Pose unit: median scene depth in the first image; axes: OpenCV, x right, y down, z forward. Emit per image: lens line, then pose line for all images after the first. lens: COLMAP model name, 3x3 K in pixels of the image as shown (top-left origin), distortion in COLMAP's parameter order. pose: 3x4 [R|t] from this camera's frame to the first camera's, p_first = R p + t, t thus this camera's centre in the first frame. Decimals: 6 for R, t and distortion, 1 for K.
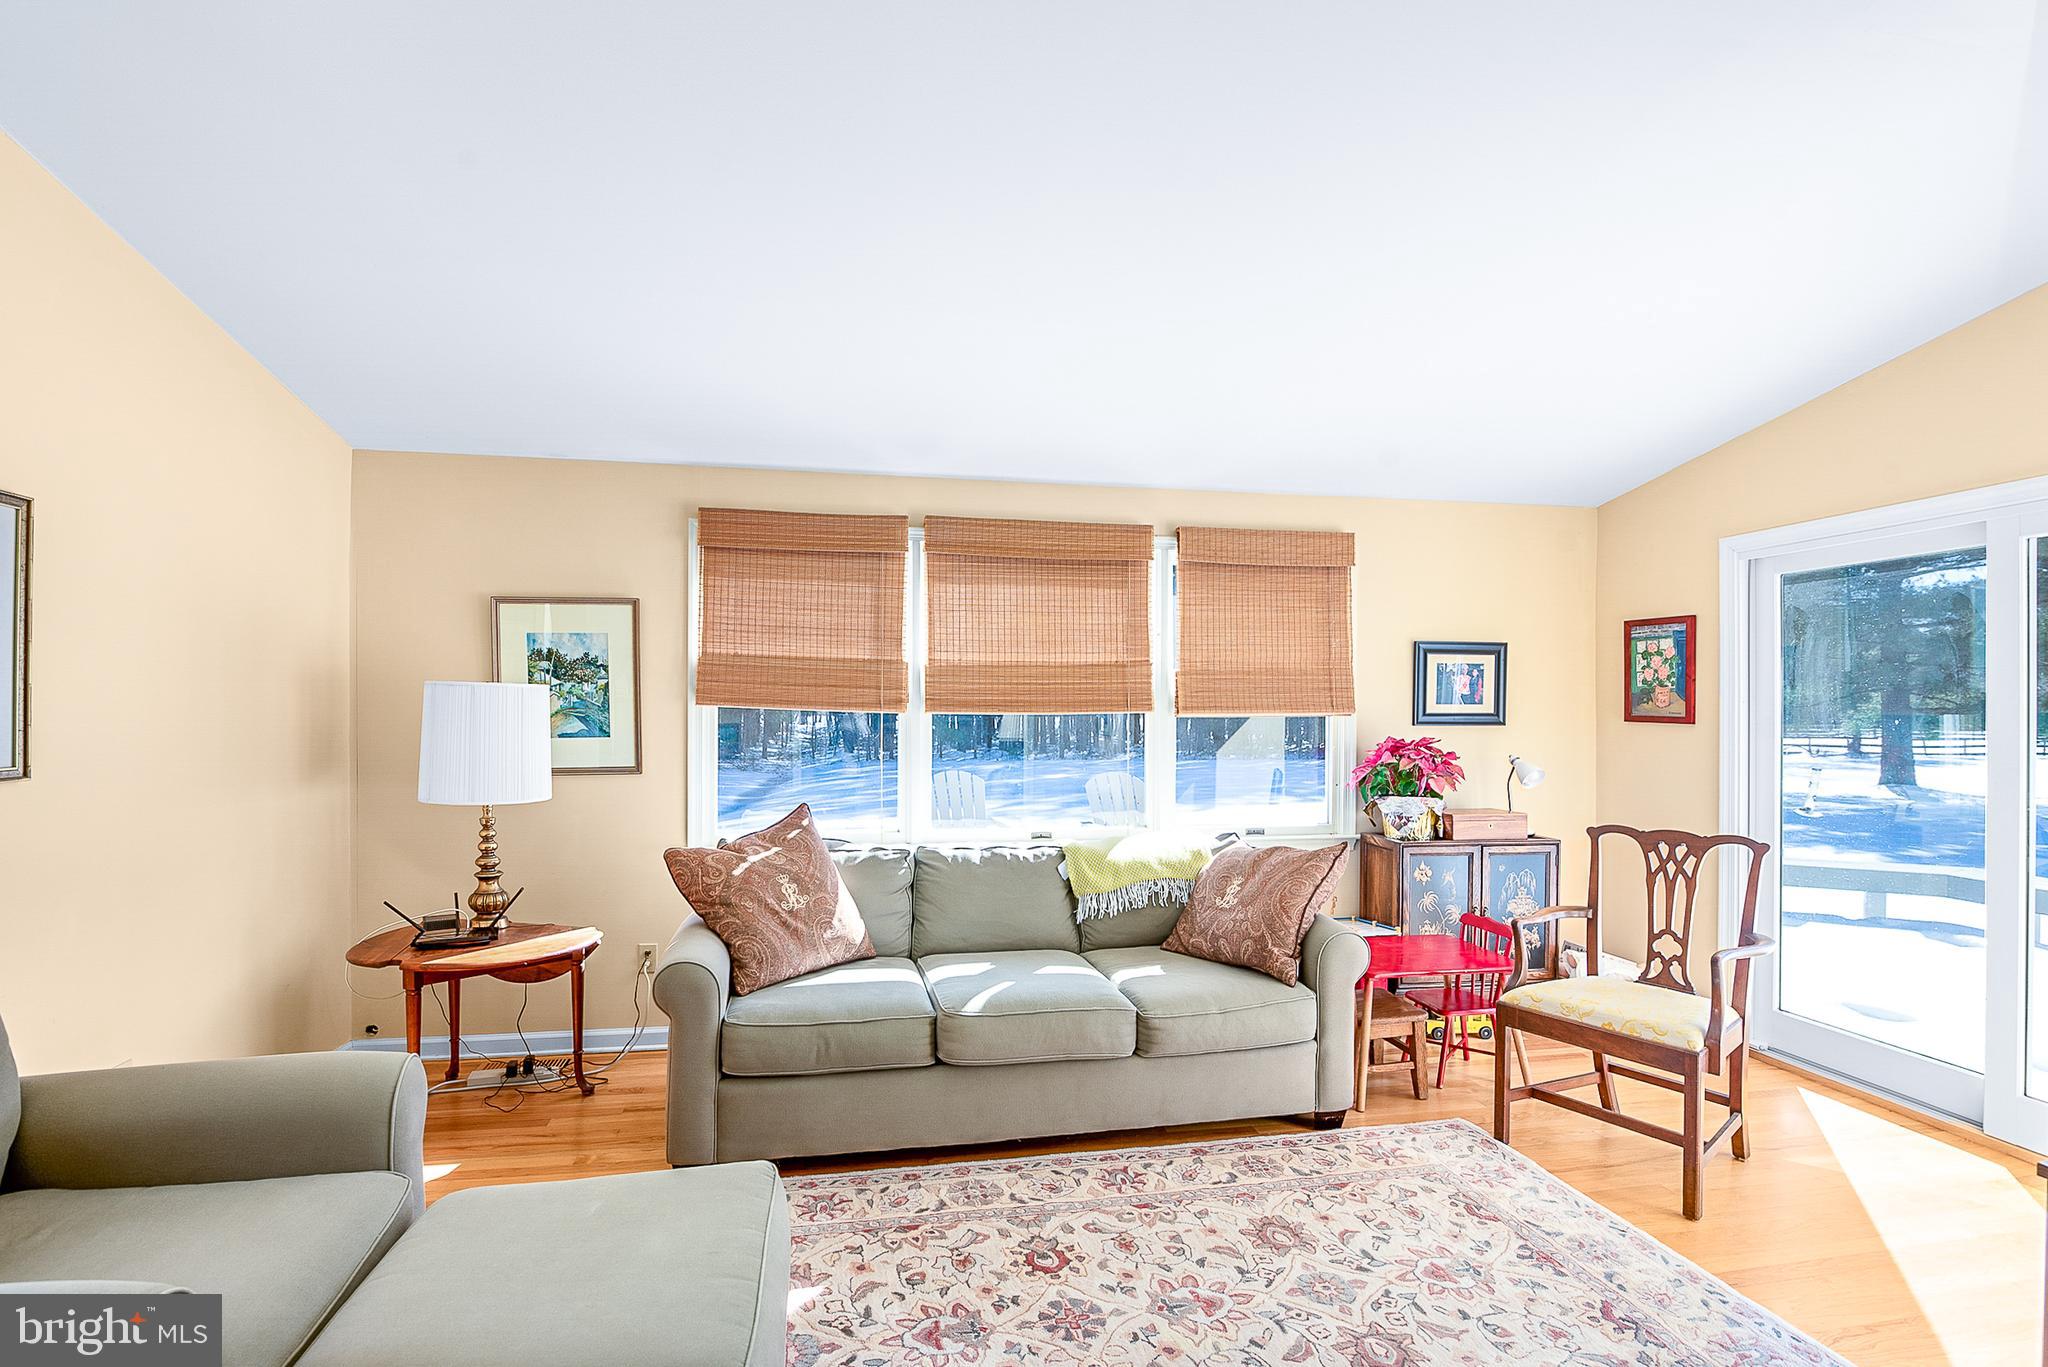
lens RADIAL K [[953.5, 0, 1024.9], [0, 953.5, 703.4], [0, 0, 1]] dist [-0.023176, 0.002522]
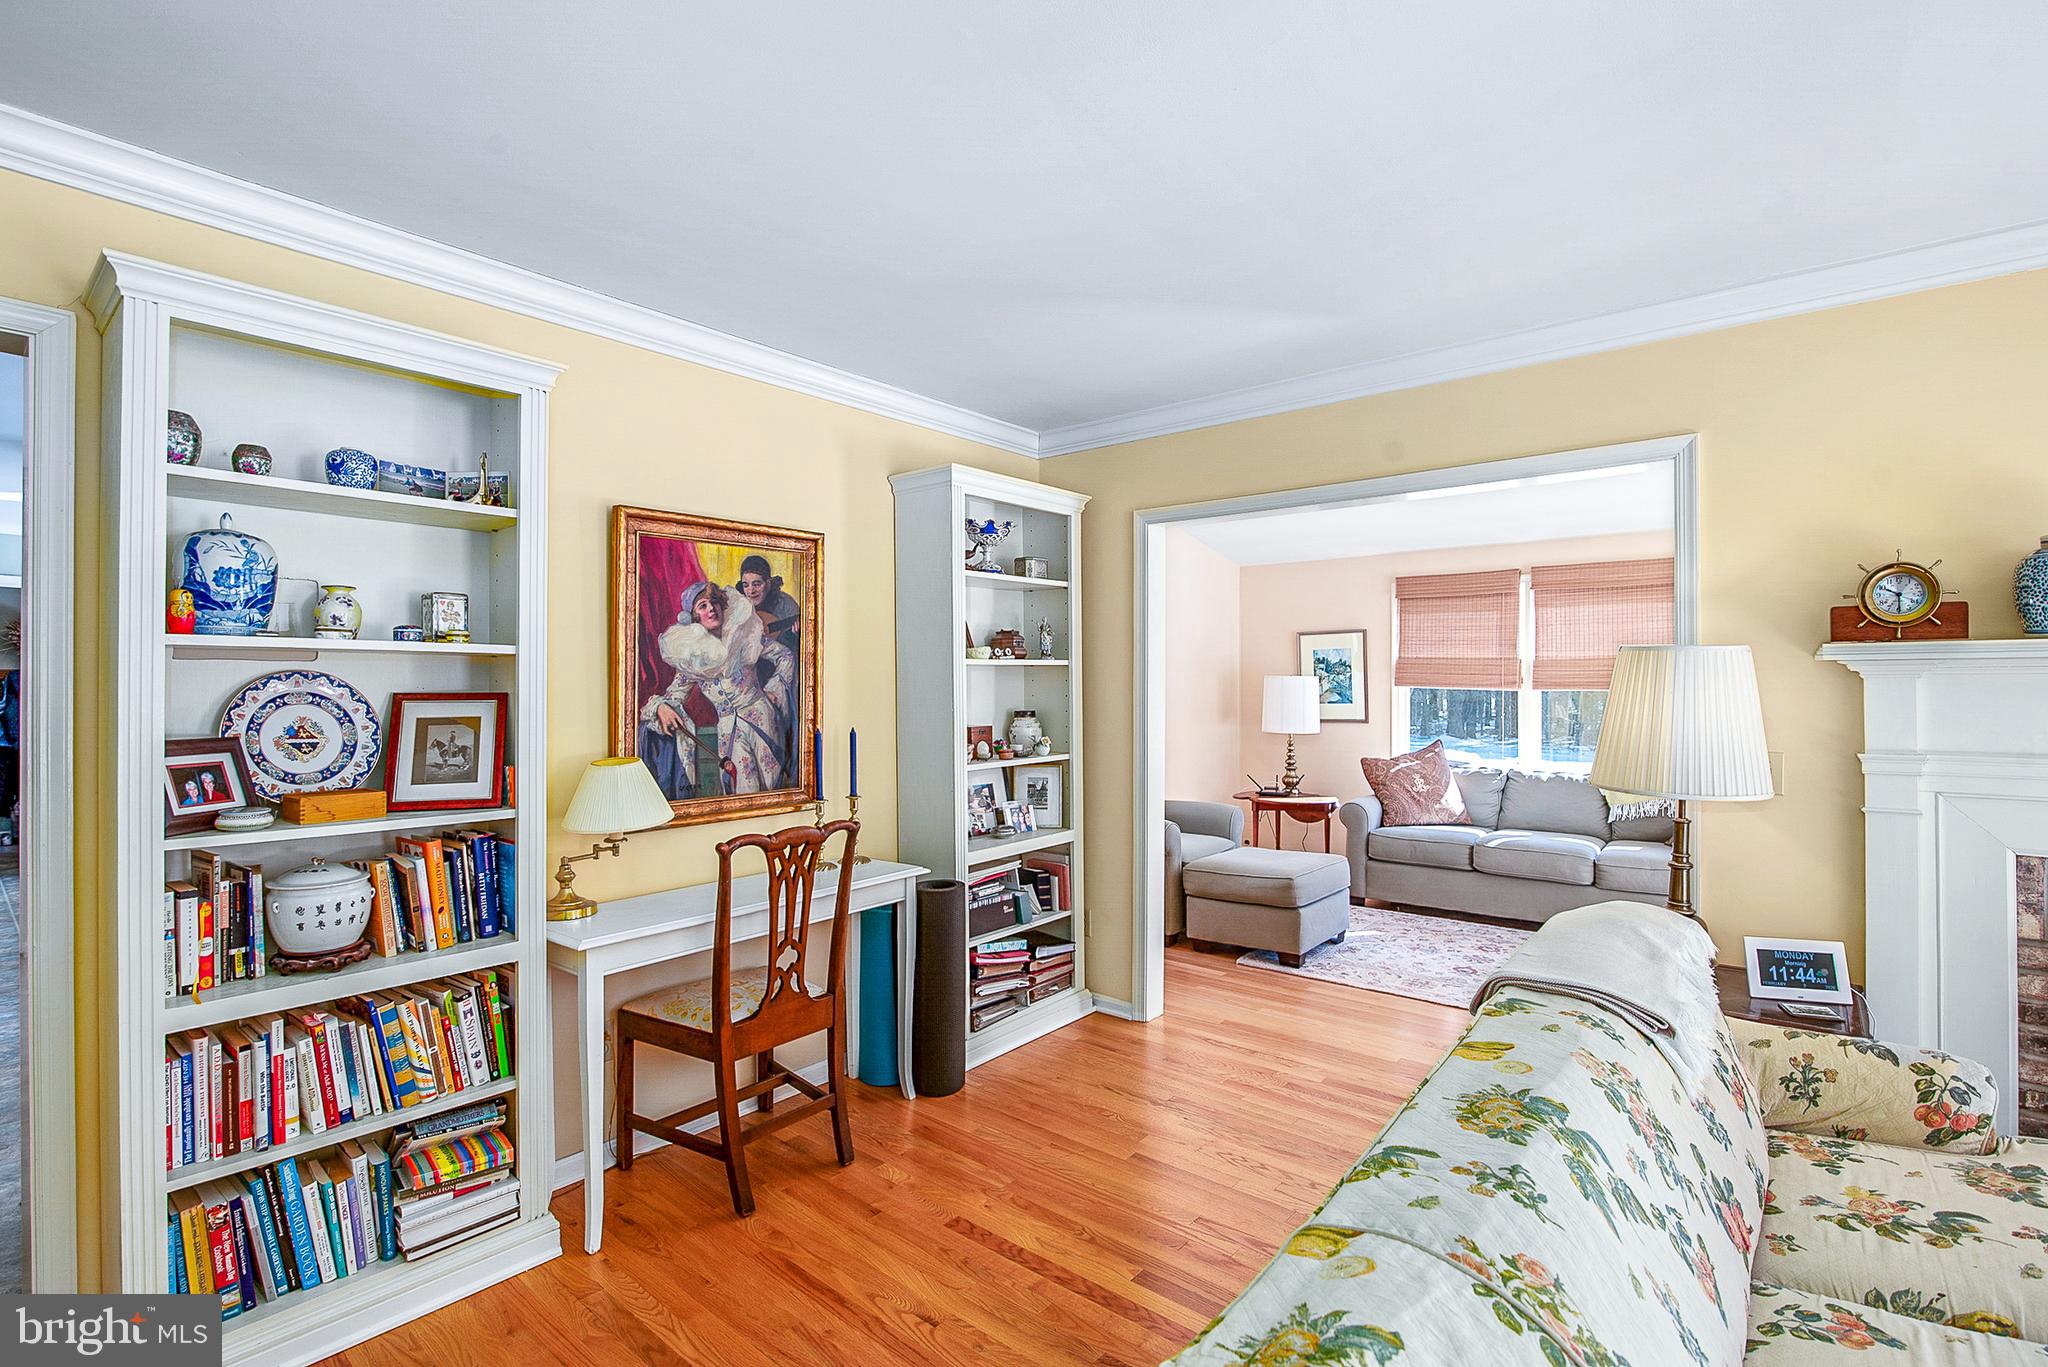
lens RADIAL K [[953.5, 0, 1028.3], [0, 953.5, 678.3], [0, 0, 1]] dist [-0.023176, 0.002522]
pose [[0.625467, -0.014465, -0.780116, 0.660400], [0.008085, 0.999895, -0.012058, 0.003112], [0.780209, 0.001235, 0.625518, -0.712805]]
